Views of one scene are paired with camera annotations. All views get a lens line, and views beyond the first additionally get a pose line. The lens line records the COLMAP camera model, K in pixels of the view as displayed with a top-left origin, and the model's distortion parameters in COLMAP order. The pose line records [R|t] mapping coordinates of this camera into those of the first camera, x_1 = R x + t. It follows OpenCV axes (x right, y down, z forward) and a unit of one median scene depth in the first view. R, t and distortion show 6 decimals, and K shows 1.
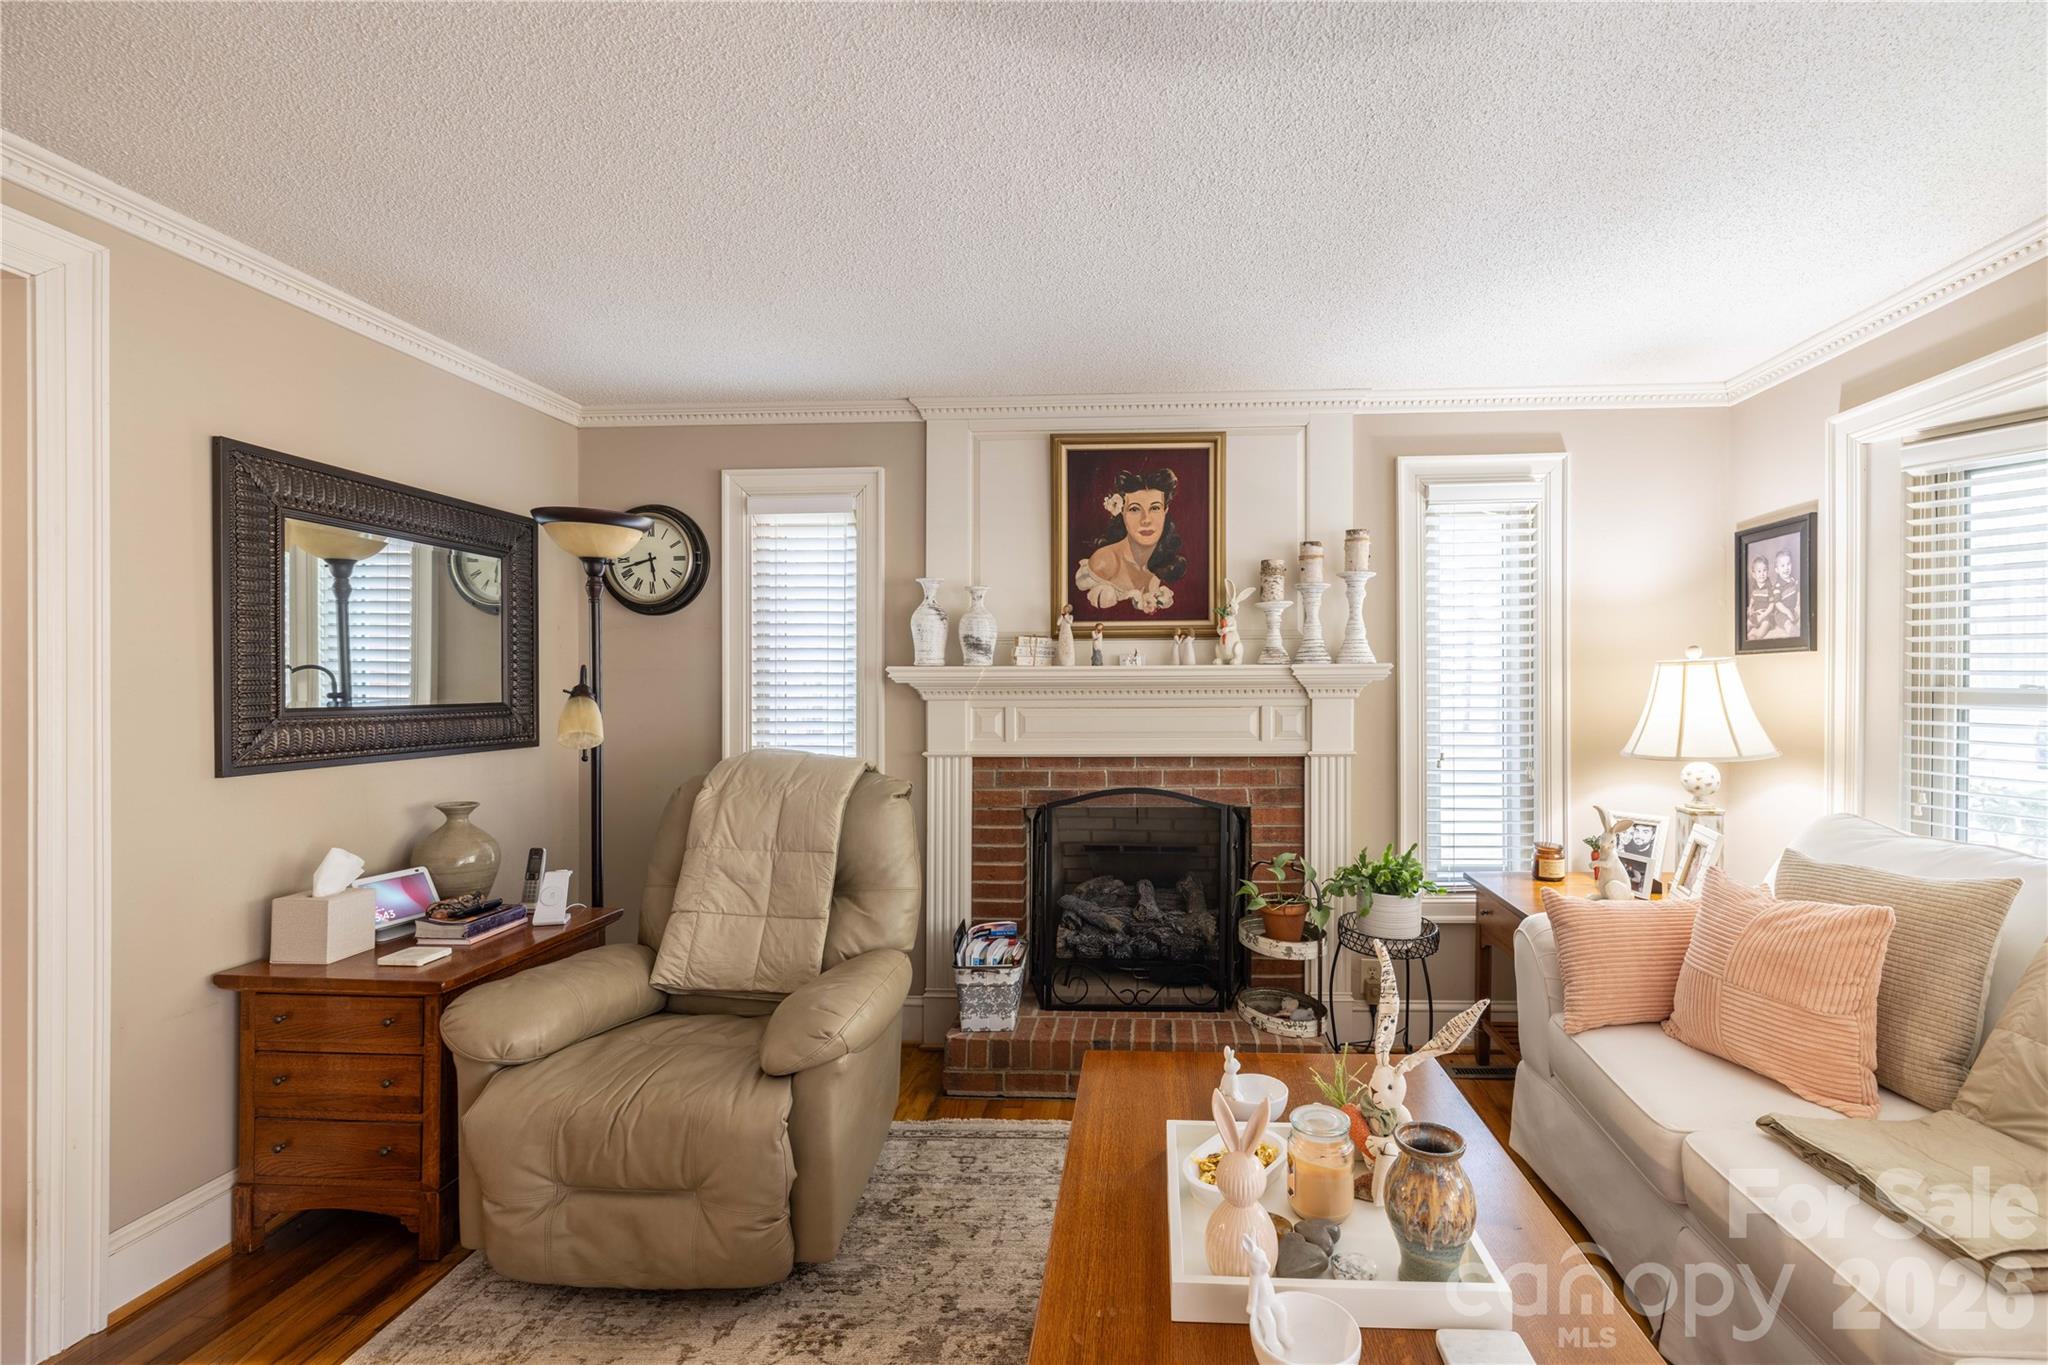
lens RADIAL K [[912.6, 0, 1024.9], [0, 912.6, 690.3], [0, 0, 1]] dist [0.000431, 0.000131]
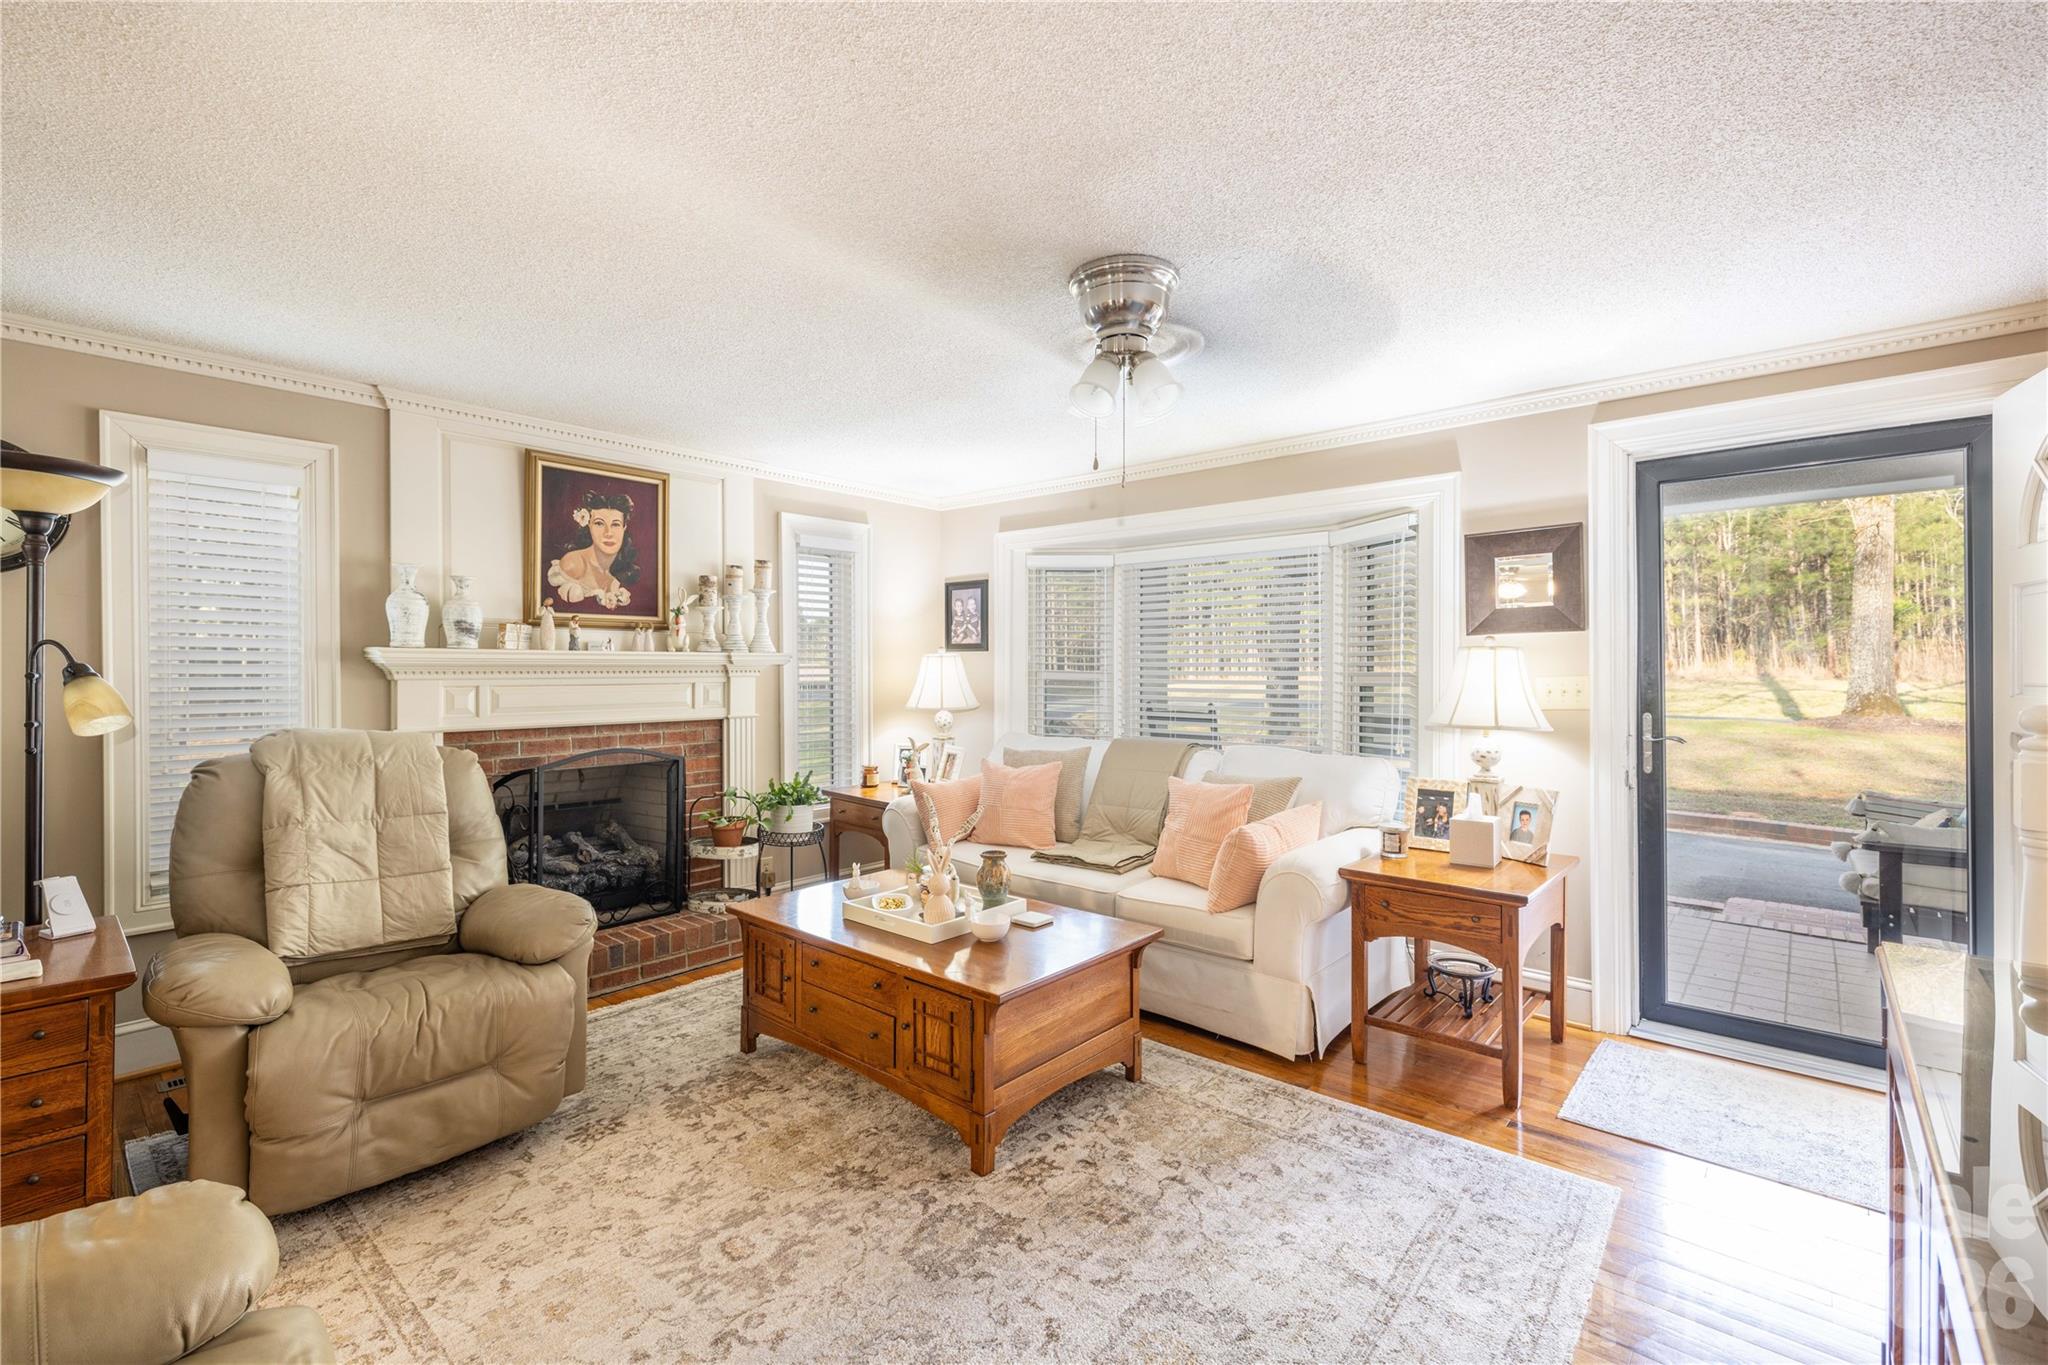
lens RADIAL K [[845.2, 0, 1011.3], [0, 845.2, 664.7], [0, 0, 1]] dist [0.001344, 0.000392]
pose [[0.641252, 0.007546, 0.767293, -0.406311], [-0.001715, 0.999963, -0.008401, 0.000403], [-0.767329, 0.004072, 0.641241, -0.158444]]
